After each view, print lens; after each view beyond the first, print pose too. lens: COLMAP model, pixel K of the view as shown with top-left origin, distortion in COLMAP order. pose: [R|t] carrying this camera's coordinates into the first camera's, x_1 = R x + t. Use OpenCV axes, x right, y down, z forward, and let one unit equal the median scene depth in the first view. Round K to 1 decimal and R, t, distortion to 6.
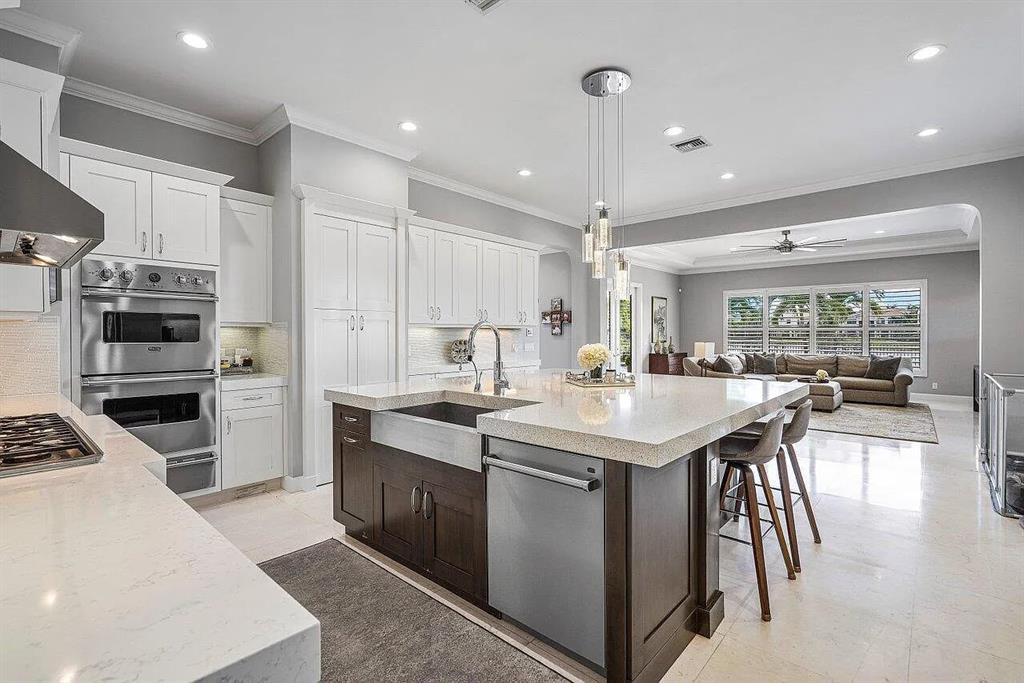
lens RADIAL K [[473.6, 0, 509.1], [0, 473.6, 334.1], [0, 0, 1]] dist [0.002670, 0.000683]
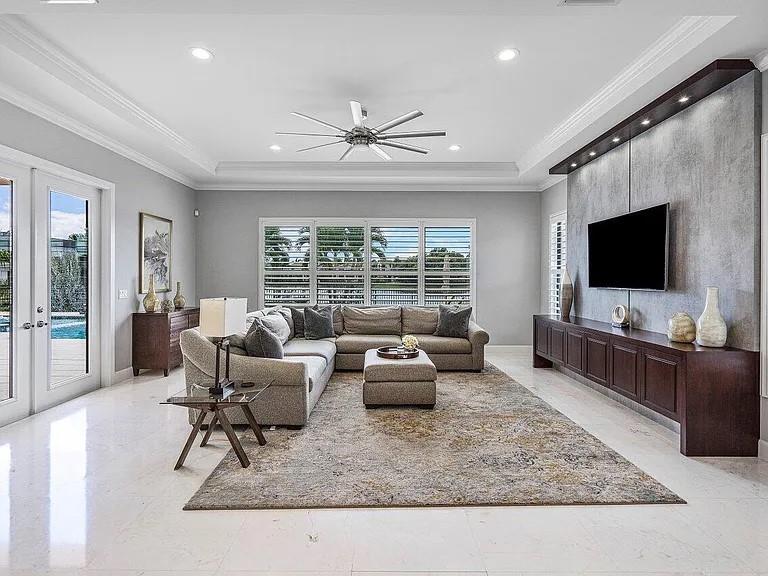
lens RADIAL K [[399.6, 0, 388.8], [0, 399.6, 282.4], [0, 0, 1]] dist [-0.000450, -0.000157]
pose [[0.734161, -0.004647, 0.678959, 0.201581], [-0.002766, 0.999948, 0.009836, -0.000945], [-0.678969, -0.009099, 0.734110, 0.459796]]
